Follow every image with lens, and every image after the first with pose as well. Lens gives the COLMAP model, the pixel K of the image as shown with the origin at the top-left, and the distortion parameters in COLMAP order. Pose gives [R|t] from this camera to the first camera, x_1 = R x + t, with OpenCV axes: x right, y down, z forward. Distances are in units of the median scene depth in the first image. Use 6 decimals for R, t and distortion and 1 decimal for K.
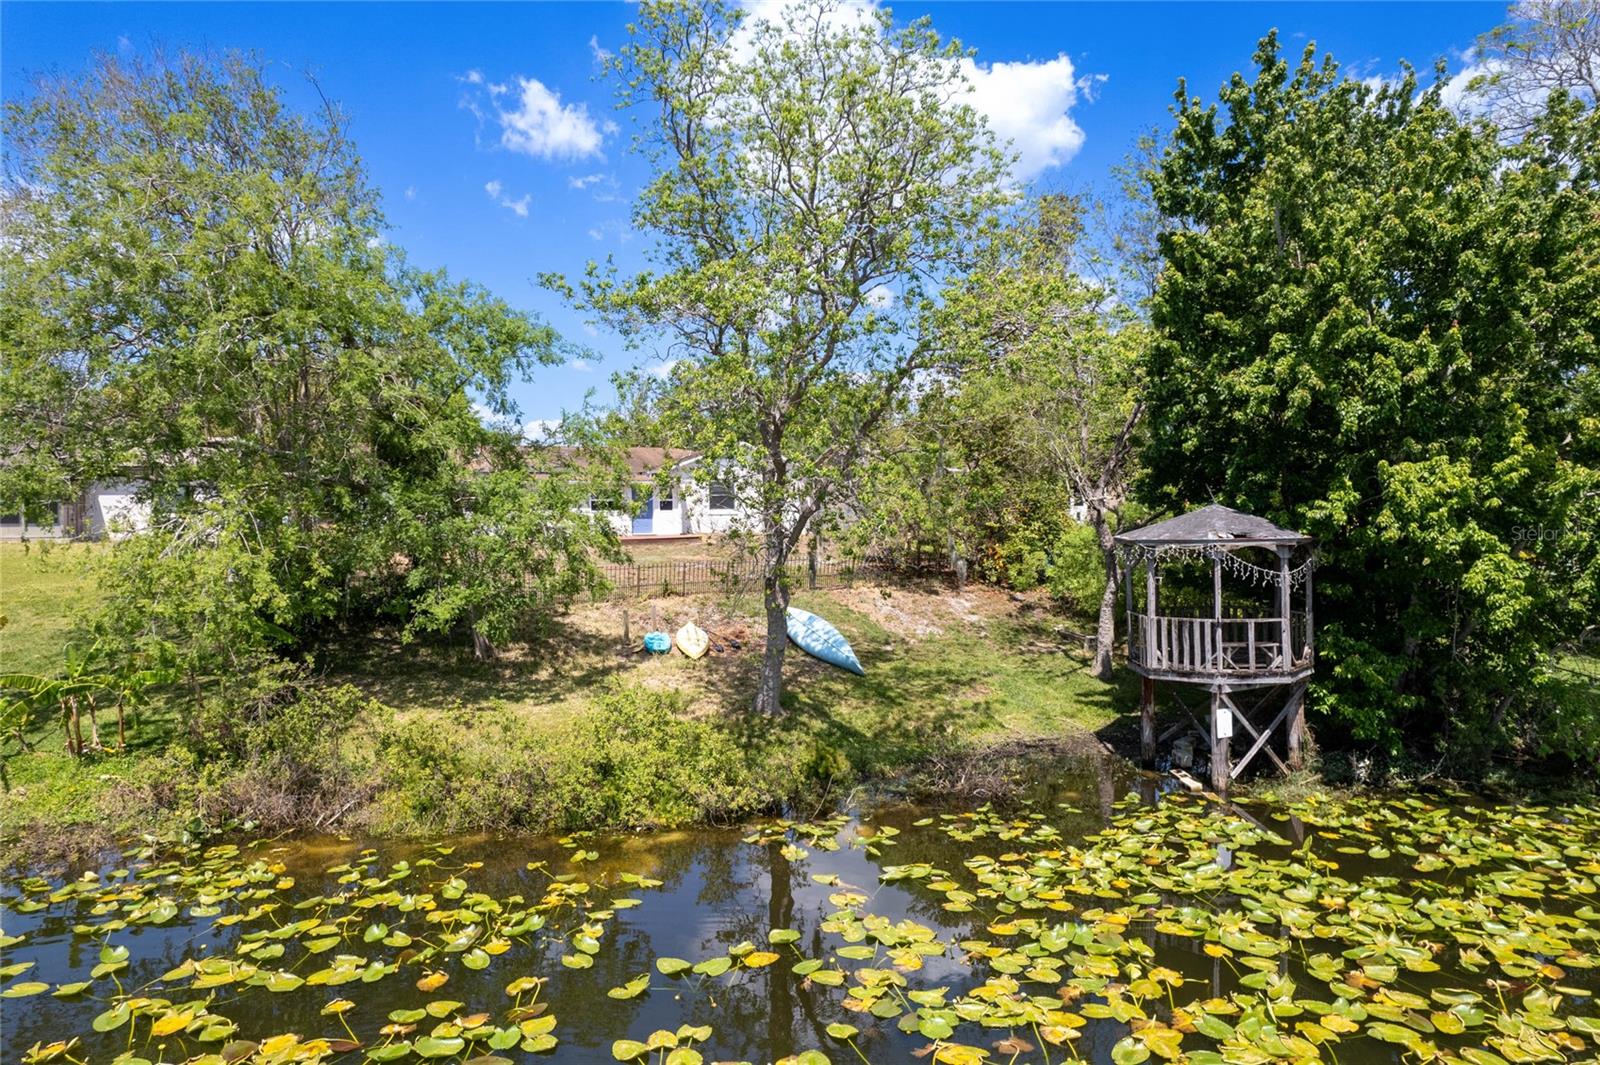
lens RADIAL K [[1025.0, 0, 806.2], [0, 1025.0, 531.3], [0, 0, 1]] dist [-0.065603, 0.052354]
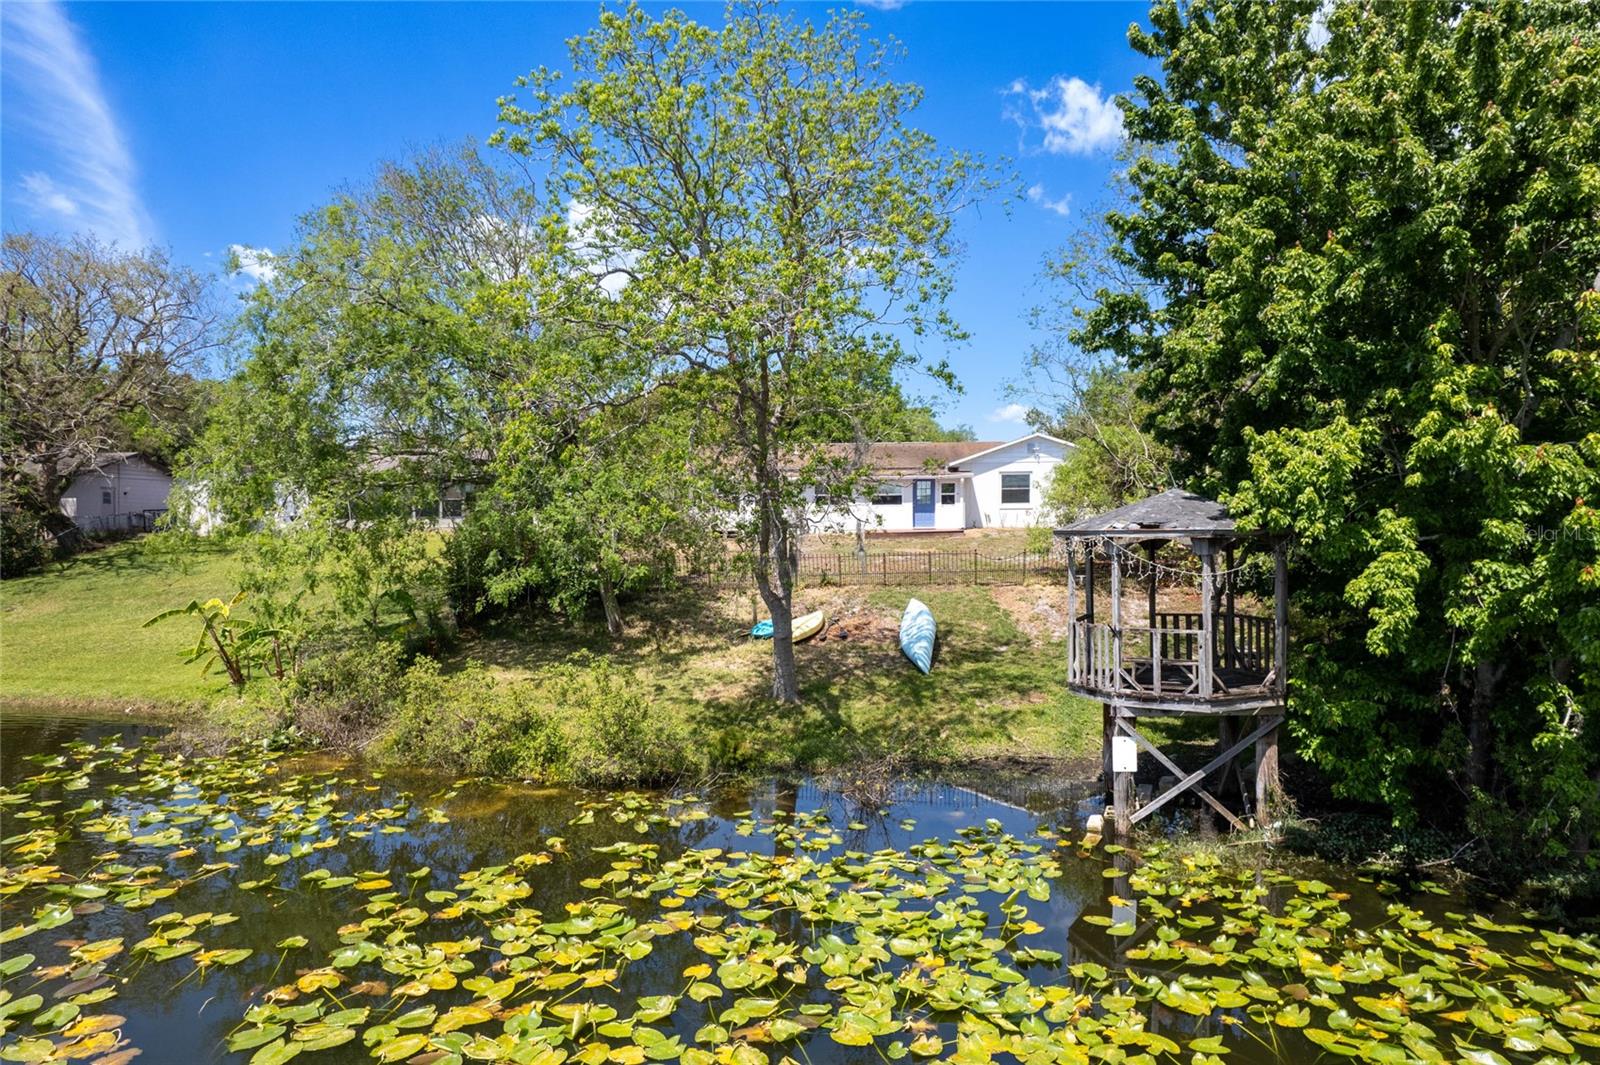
lens RADIAL K [[1025.0, 0, 803.8], [0, 1025.0, 528.4], [0, 0, 1]] dist [-0.065603, 0.052354]
pose [[0.866967, 0.006250, -0.498327, 0.598900], [-0.006772, 0.999977, 0.000760, 0.007333], [0.498320, 0.002716, 0.866989, 0.155424]]
